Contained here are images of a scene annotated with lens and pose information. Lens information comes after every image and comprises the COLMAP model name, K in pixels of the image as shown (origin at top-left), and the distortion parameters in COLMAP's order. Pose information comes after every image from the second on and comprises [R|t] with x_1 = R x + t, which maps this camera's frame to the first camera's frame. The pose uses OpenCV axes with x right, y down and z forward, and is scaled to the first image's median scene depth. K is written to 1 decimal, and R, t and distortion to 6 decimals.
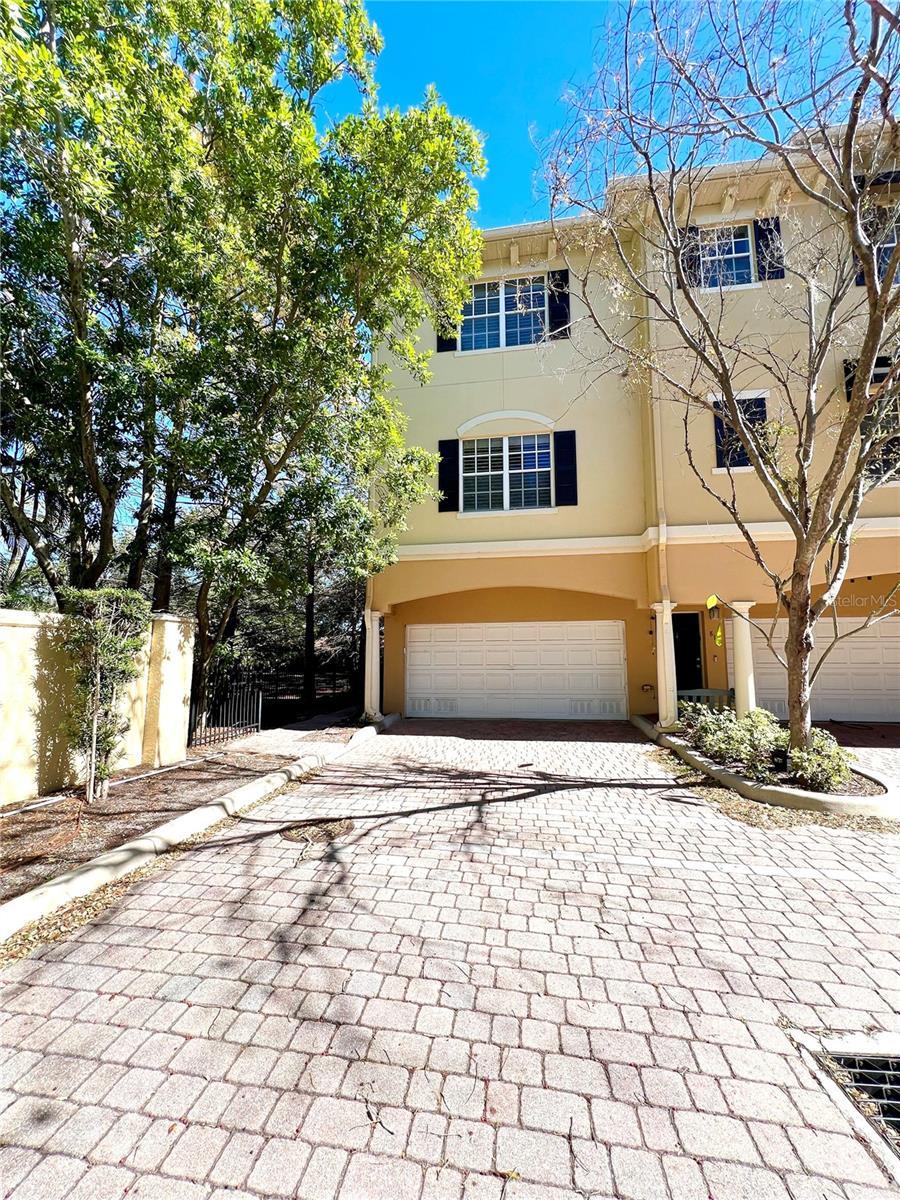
lens RADIAL K [[476.0, 0, 447.4], [0, 476.0, 599.7], [0, 0, 1]] dist [-0.001691, 0.001226]
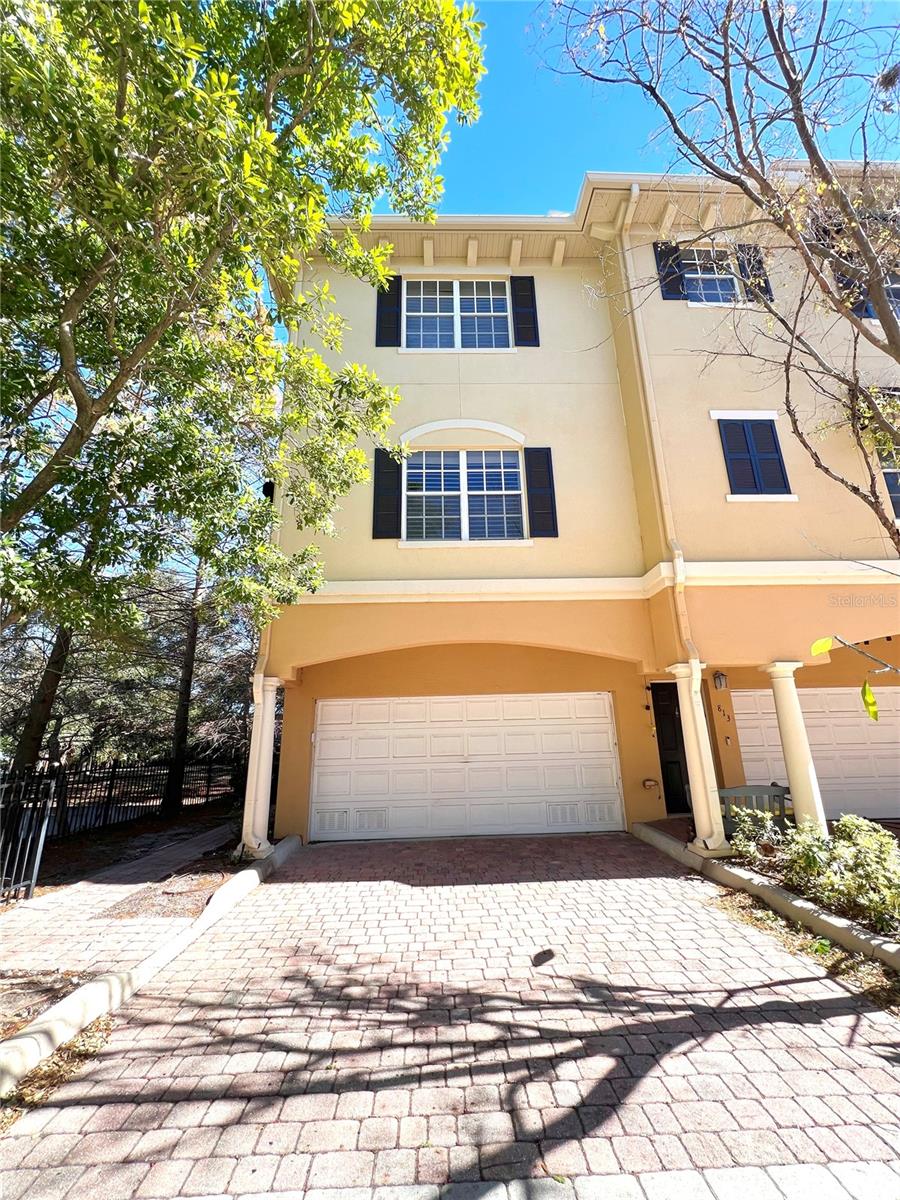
lens RADIAL K [[476.0, 0, 450.7], [0, 476.0, 601.5], [0, 0, 1]] dist [-0.001691, 0.001226]
pose [[0.981248, 0.035529, 0.189445, -0.036043], [-0.003363, 0.985871, -0.167471, 0.030892], [-0.192718, 0.163694, 0.967504, 0.298909]]
